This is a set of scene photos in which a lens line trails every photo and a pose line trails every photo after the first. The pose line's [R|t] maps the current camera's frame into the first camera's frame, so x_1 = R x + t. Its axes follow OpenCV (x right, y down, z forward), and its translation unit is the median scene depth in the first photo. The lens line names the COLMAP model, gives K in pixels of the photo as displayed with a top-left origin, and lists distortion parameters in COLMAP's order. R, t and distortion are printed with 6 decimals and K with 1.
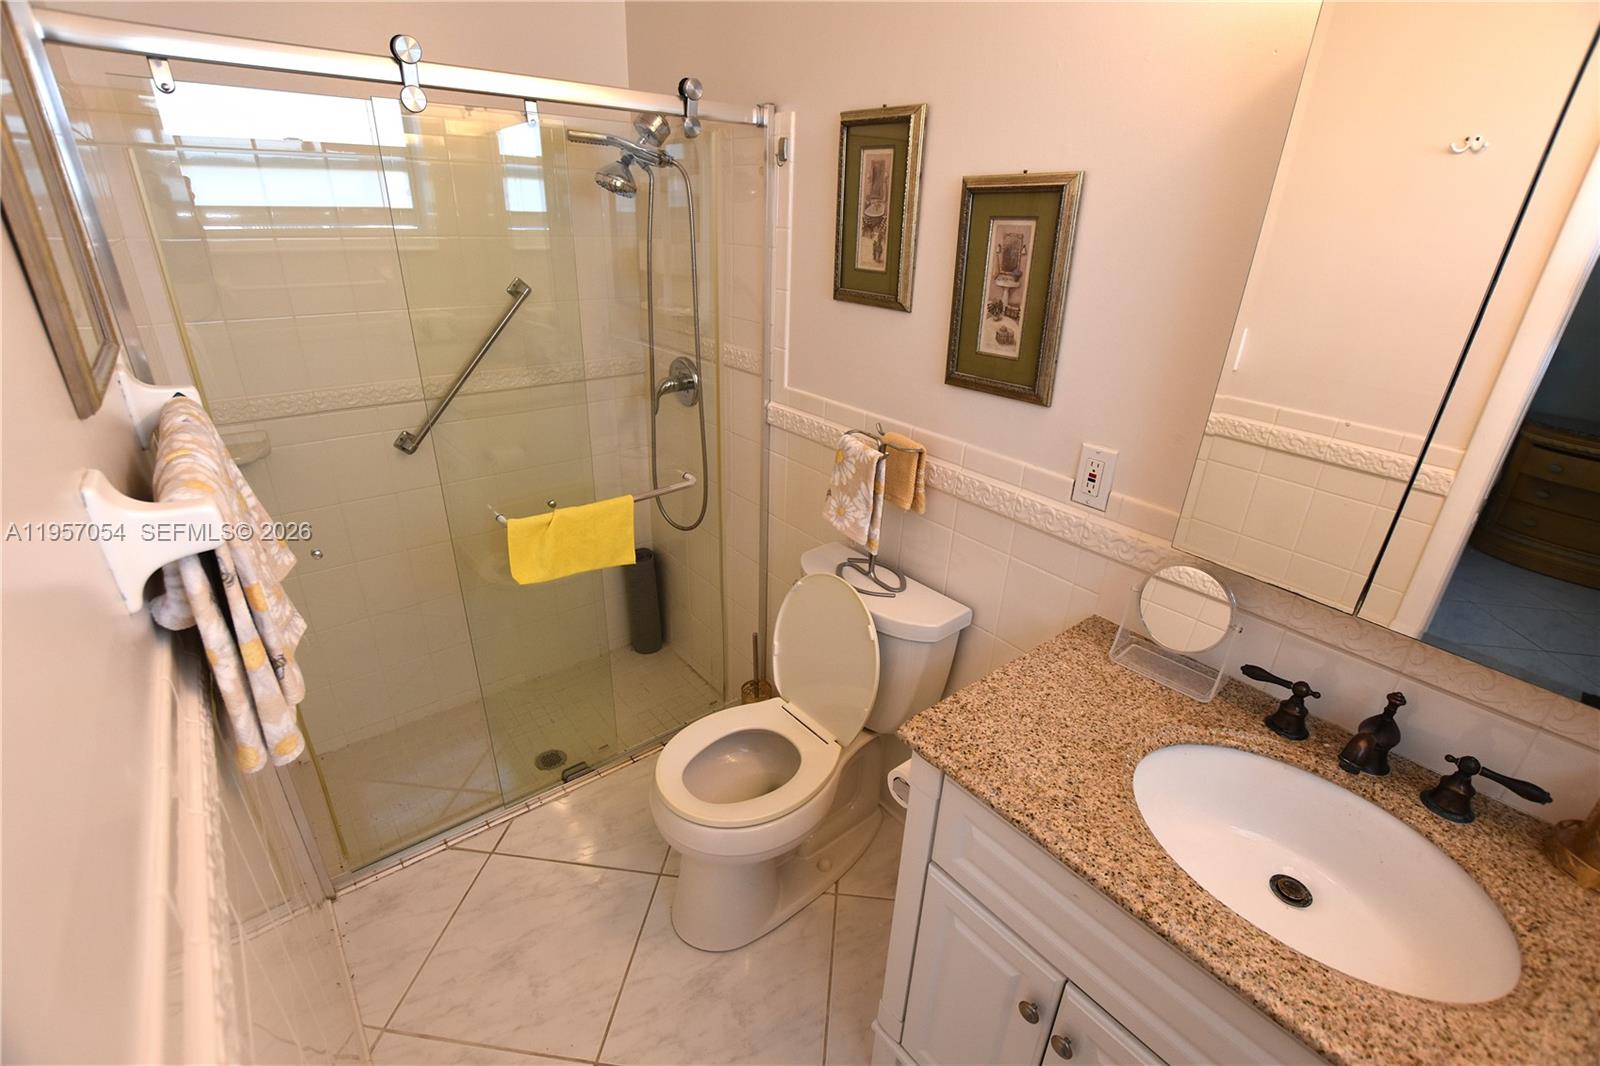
lens RADIAL K [[707.0, 0, 808.6], [0, 707.0, 533.3], [0, 0, 1]] dist [-0.031750, 0.003746]
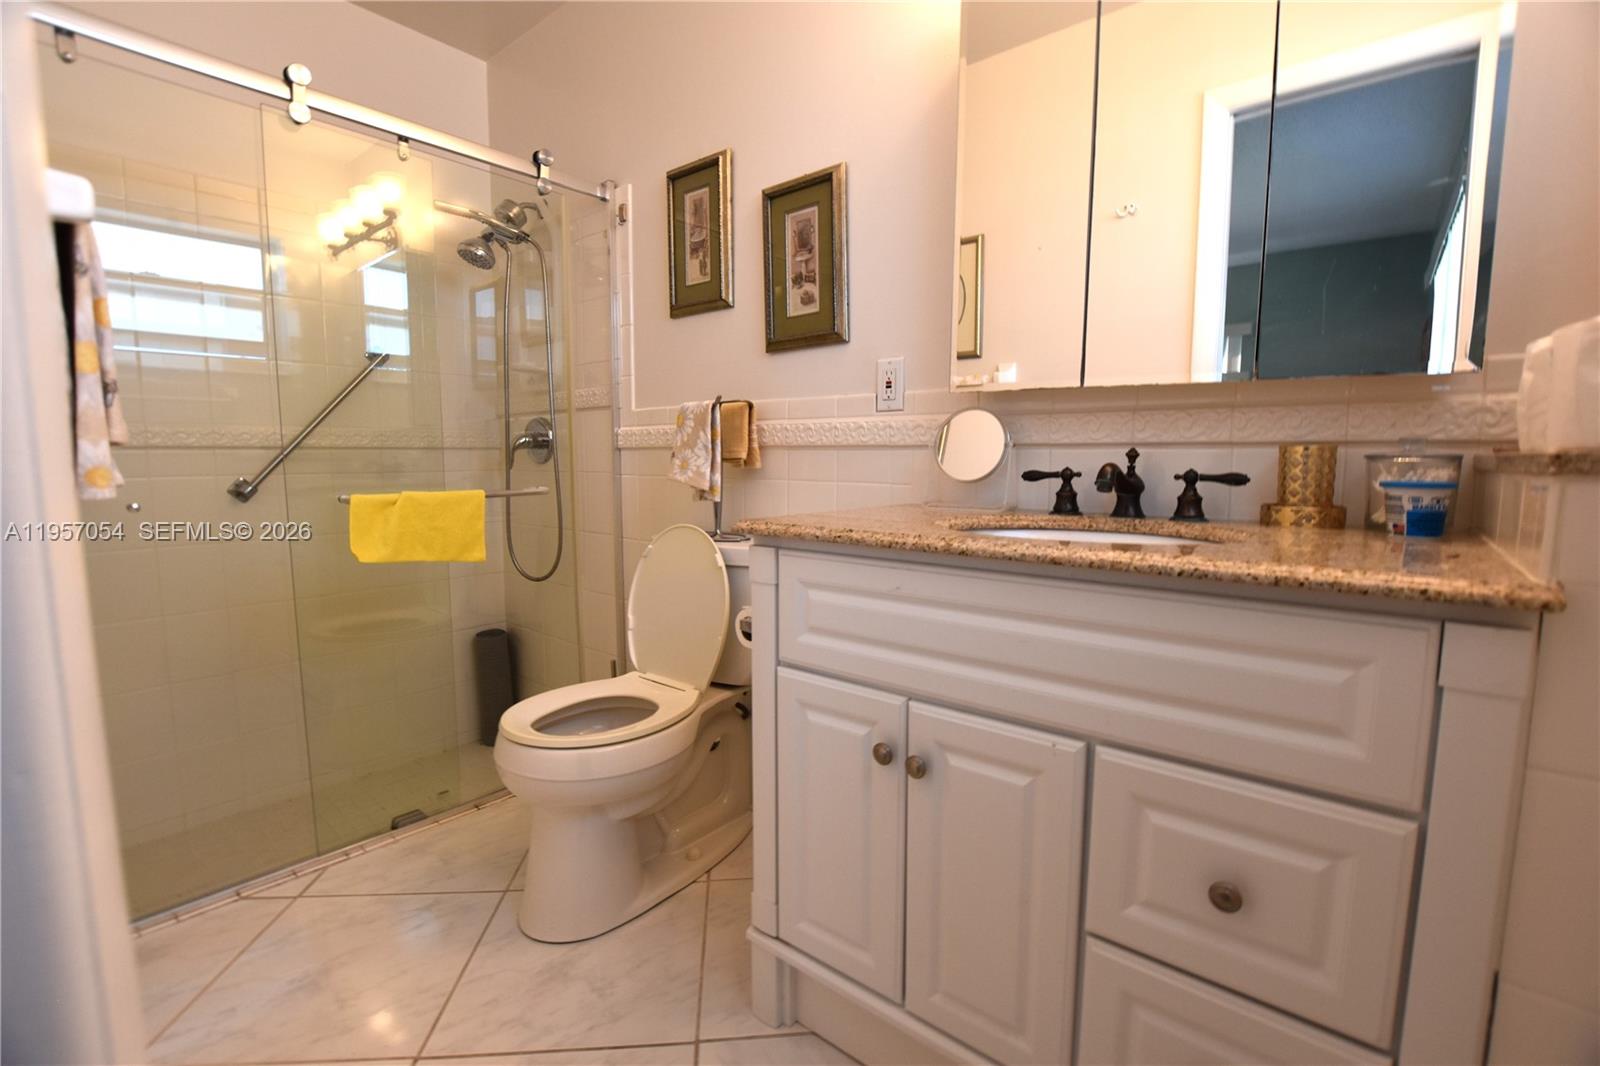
lens RADIAL K [[707.0, 0, 808.6], [0, 707.0, 533.3], [0, 0, 1]] dist [-0.031750, 0.003746]
pose [[0.980630, -0.054838, 0.188037, 0.023324], [0.110084, 0.948345, -0.297528, 0.418289], [-0.162008, 0.312465, 0.936012, -0.023537]]
